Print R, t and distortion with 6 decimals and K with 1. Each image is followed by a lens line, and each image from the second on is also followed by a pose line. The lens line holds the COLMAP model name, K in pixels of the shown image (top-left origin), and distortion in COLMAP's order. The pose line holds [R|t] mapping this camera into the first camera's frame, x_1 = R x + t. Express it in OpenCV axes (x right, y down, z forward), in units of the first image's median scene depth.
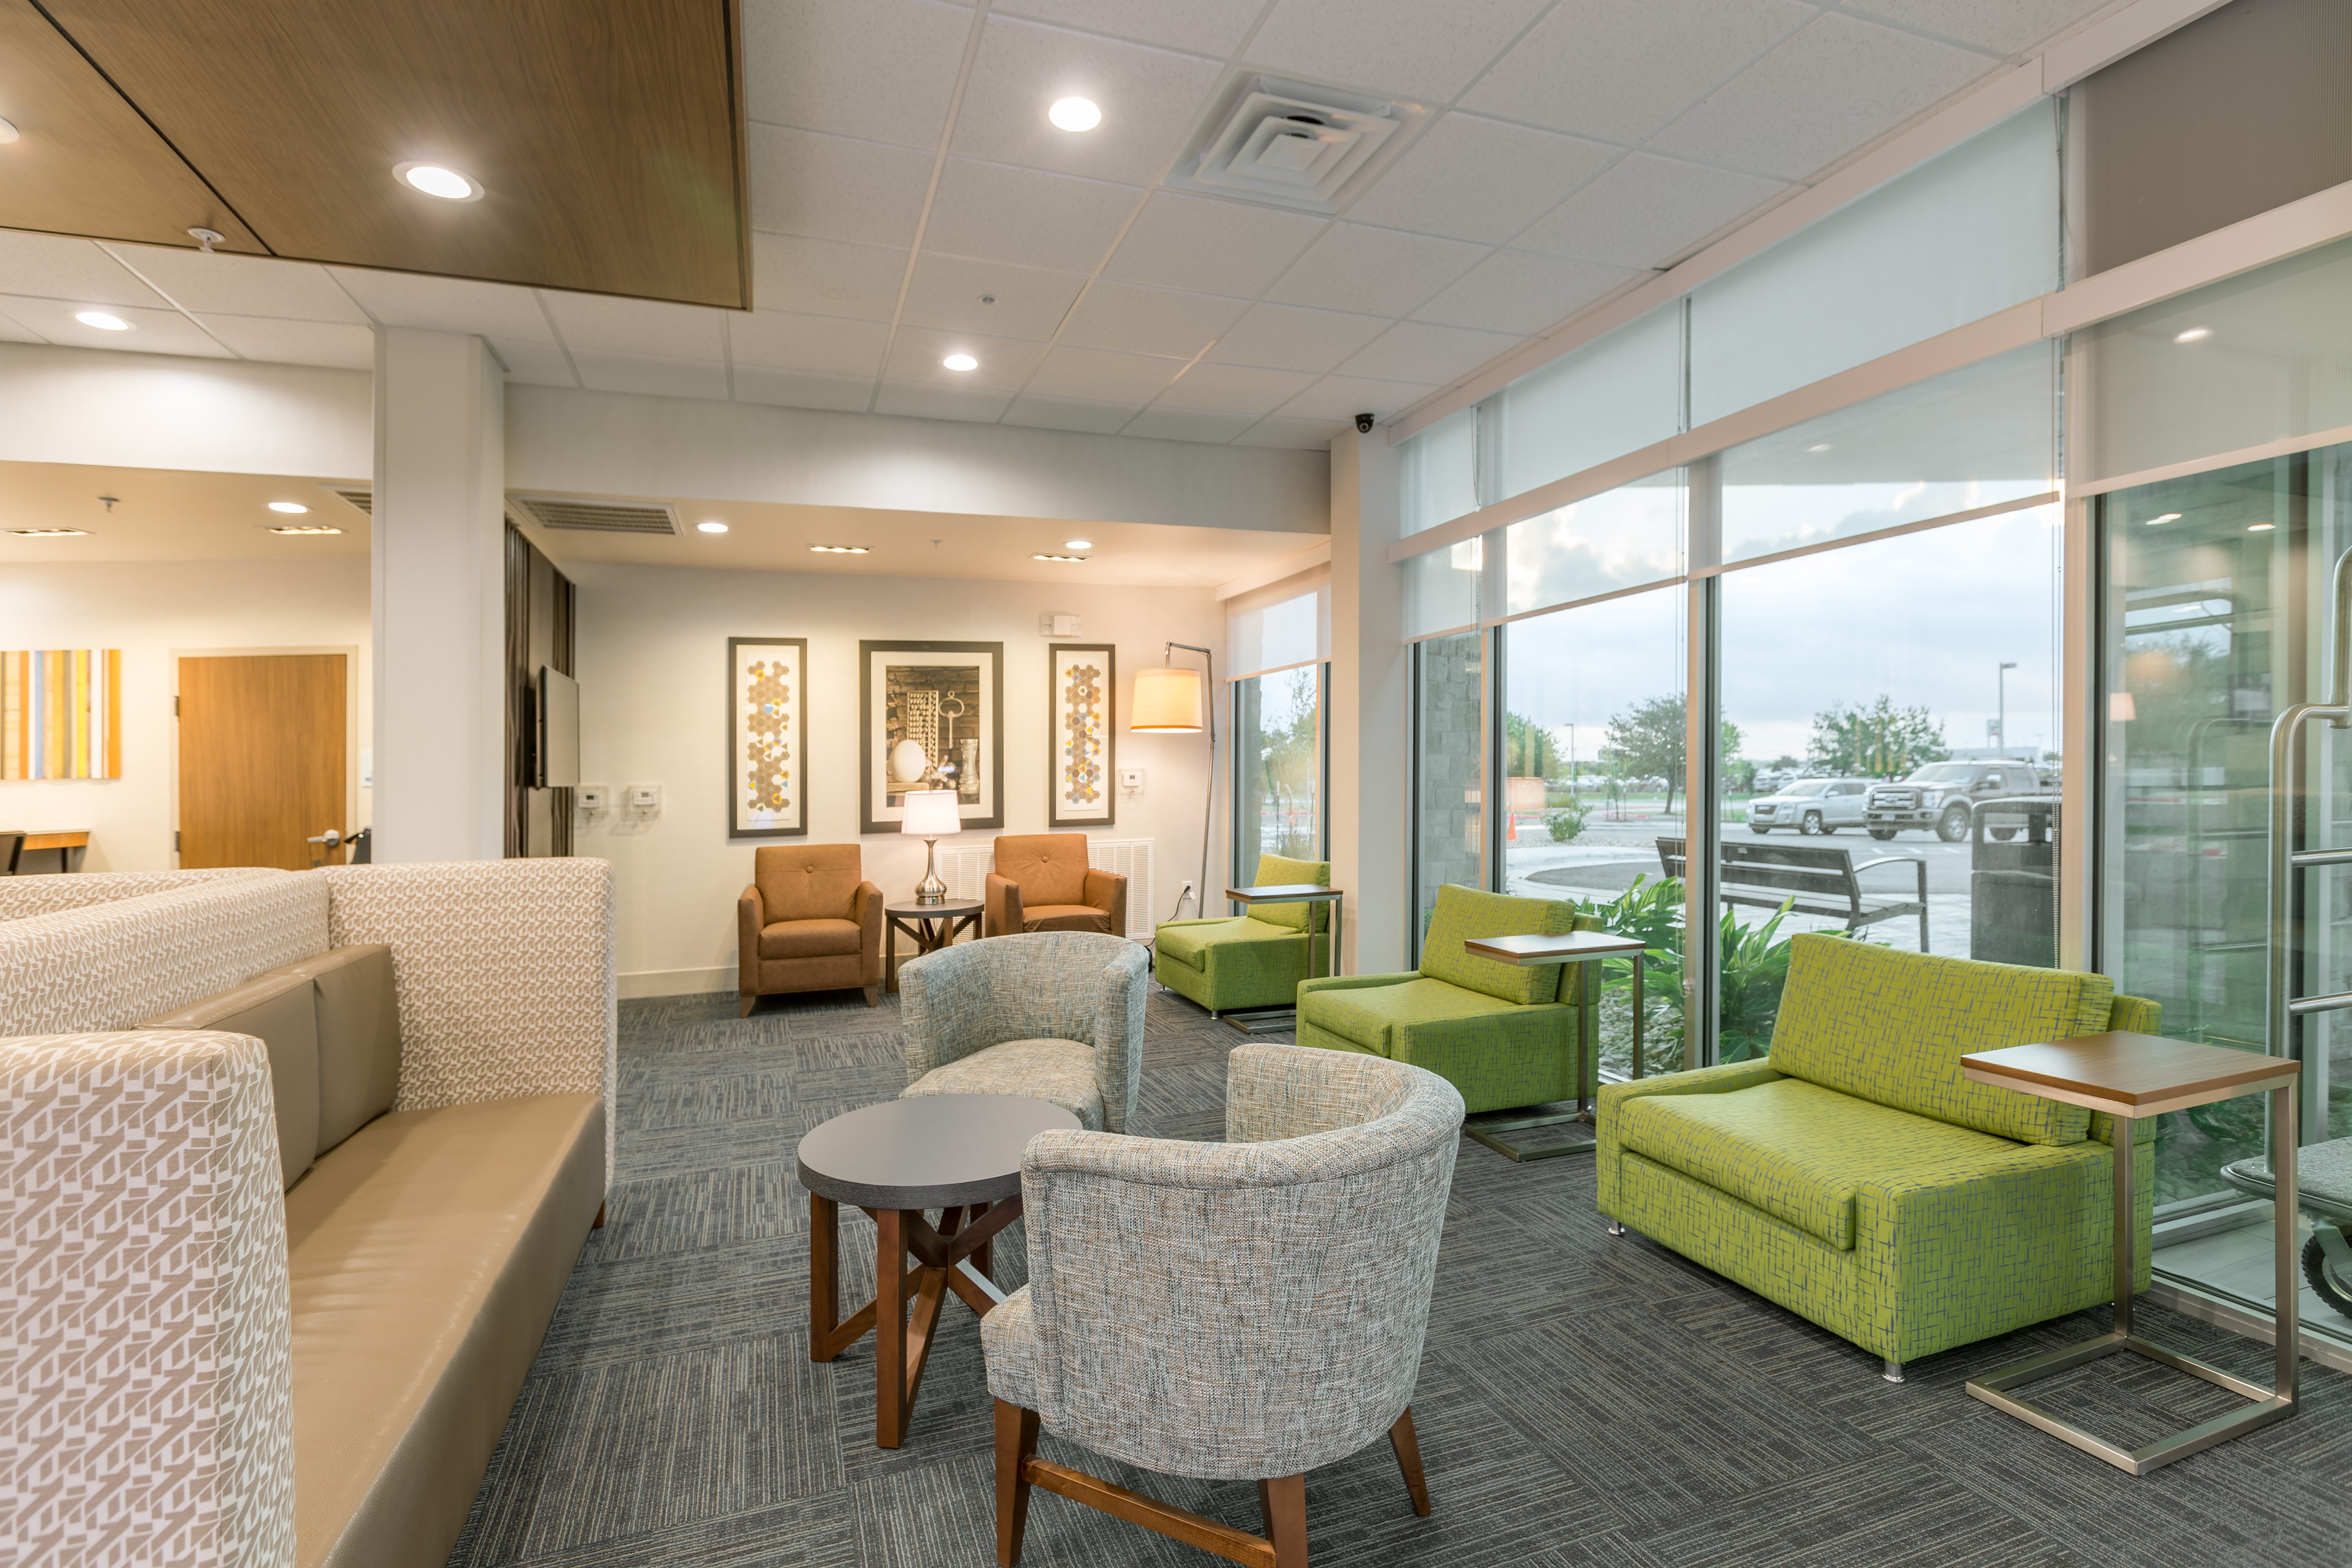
lens RADIAL K [[1114.3, 0, 1176.1], [0, 1114.3, 783.6], [0, 0, 1]] dist [-0.004627, 0.001100]
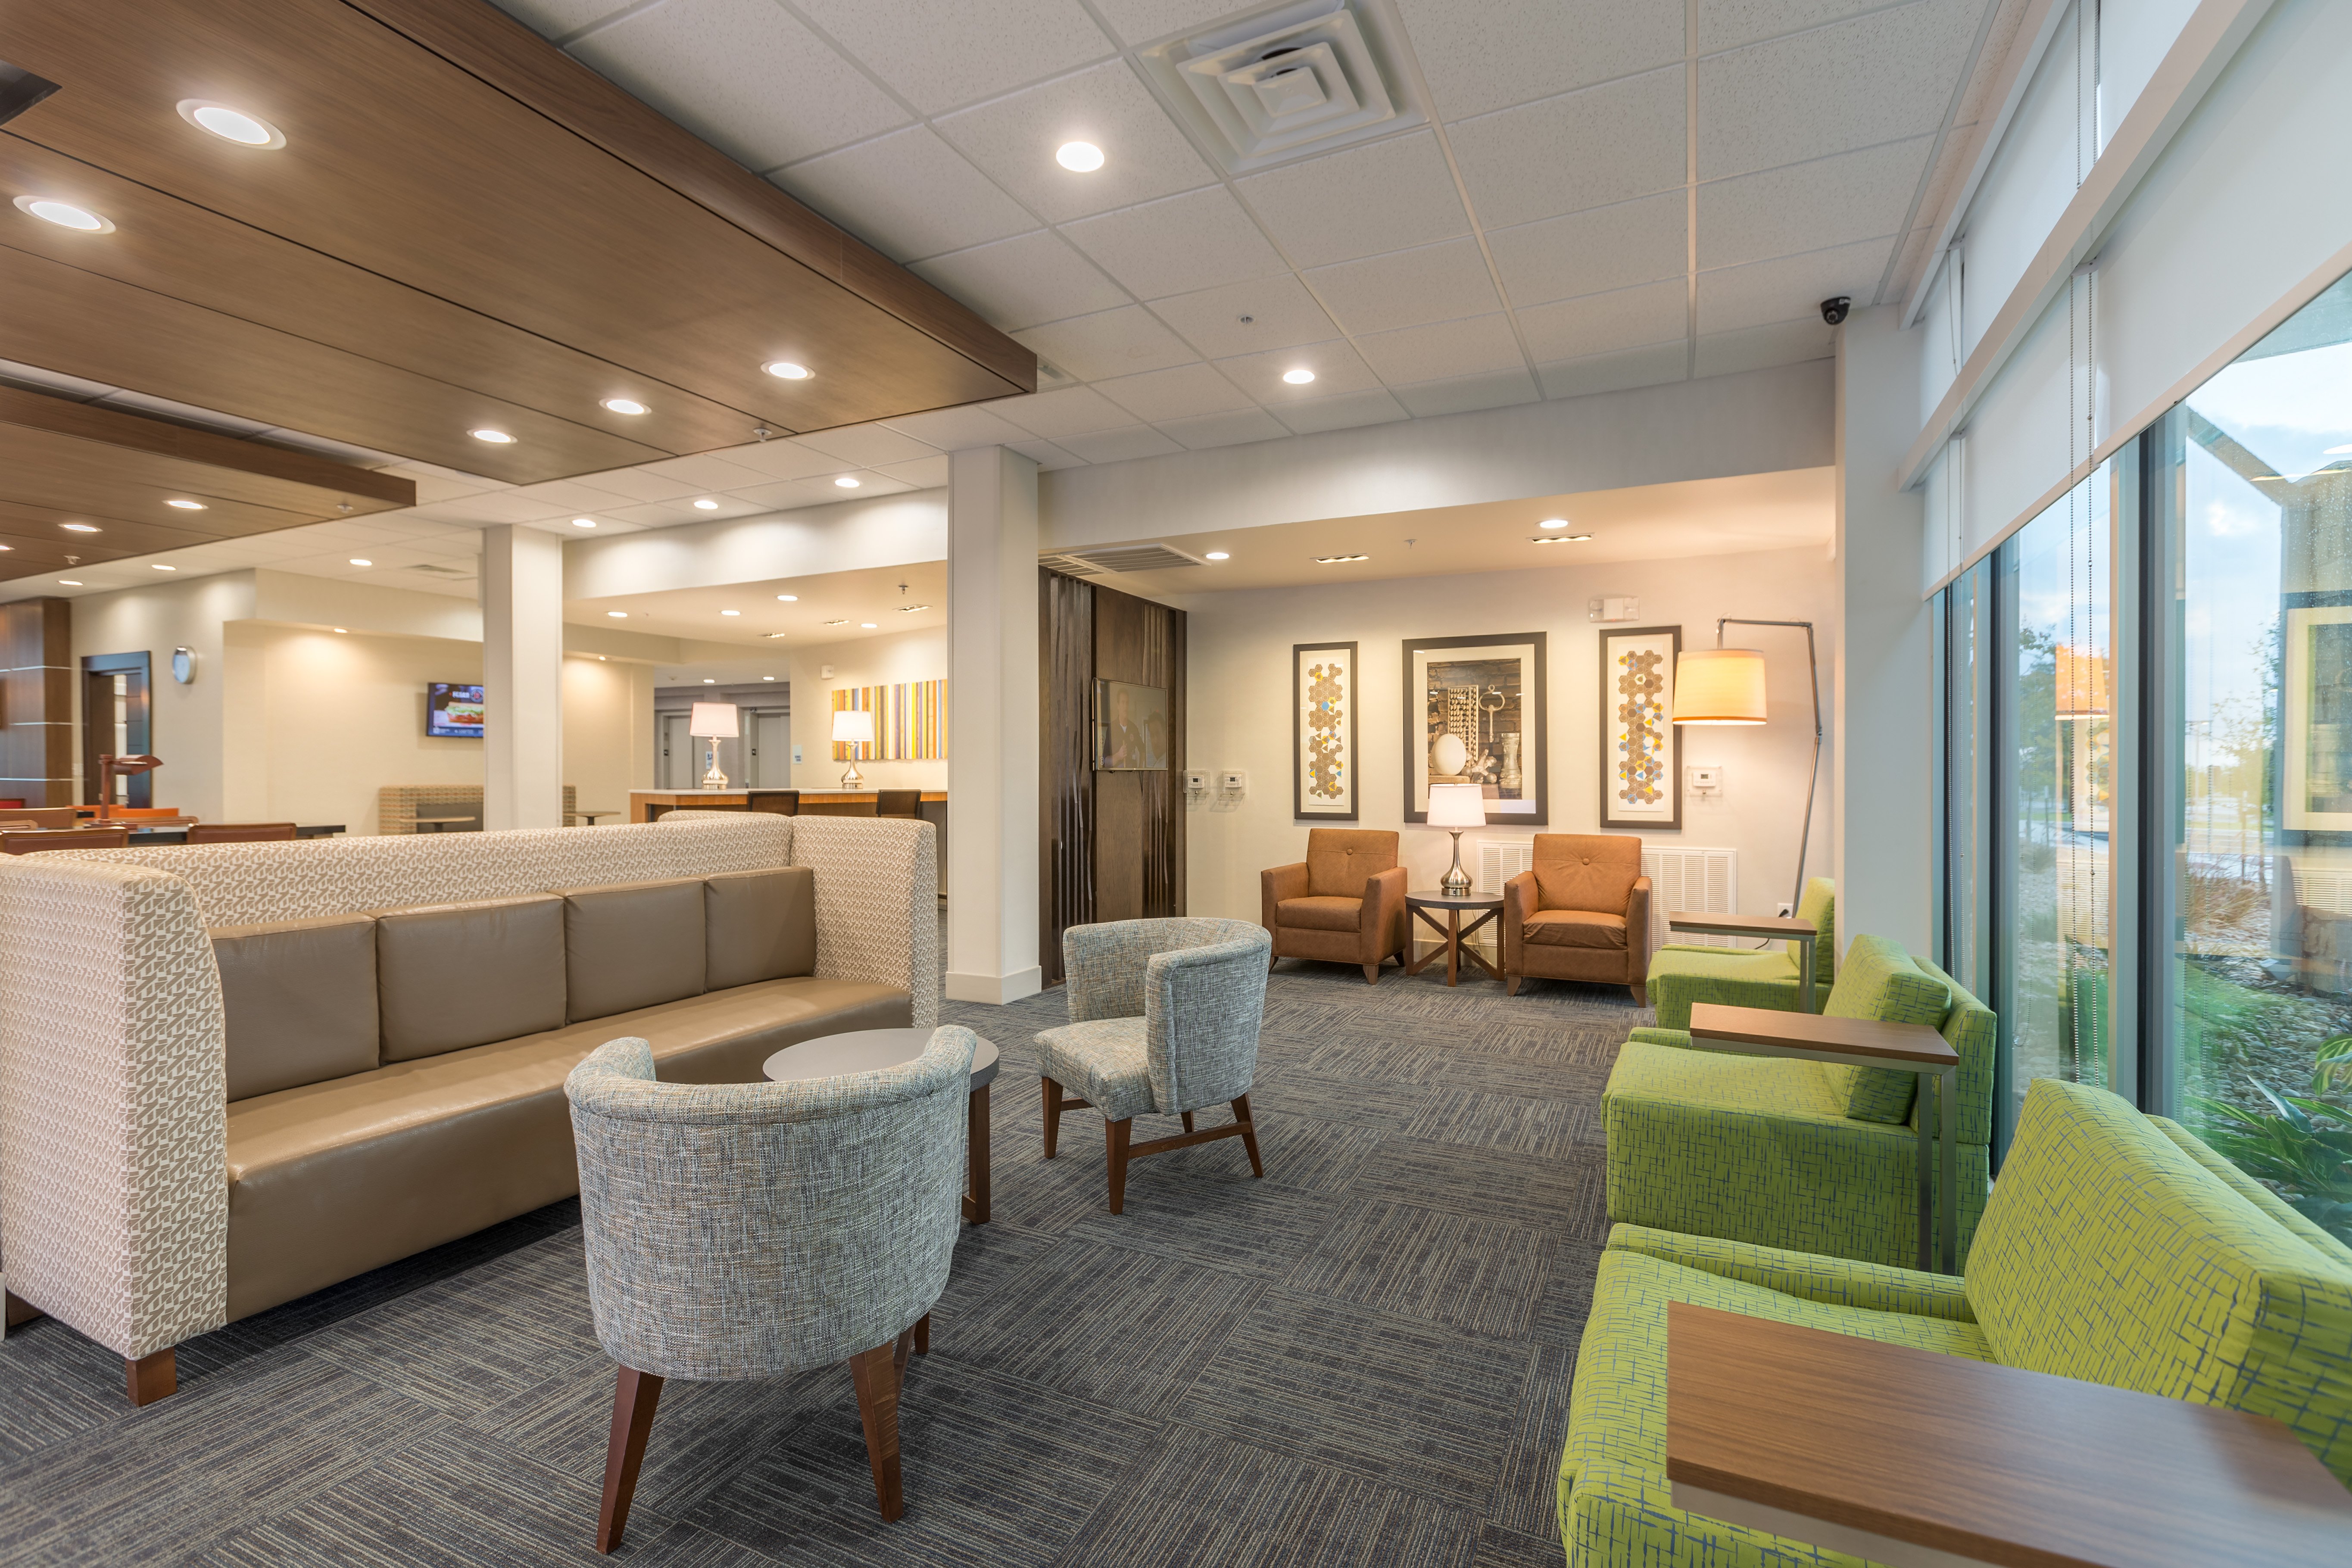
lens RADIAL K [[1059.9, 0, 1178.6], [0, 1059.9, 770.1], [0, 0, 1]] dist [0.005085, 0.000902]
pose [[0.696420, 0.023527, -0.717249, 0.293672], [-0.026867, 0.999617, 0.006703, -0.005750], [0.717131, 0.014602, 0.696785, 0.143504]]
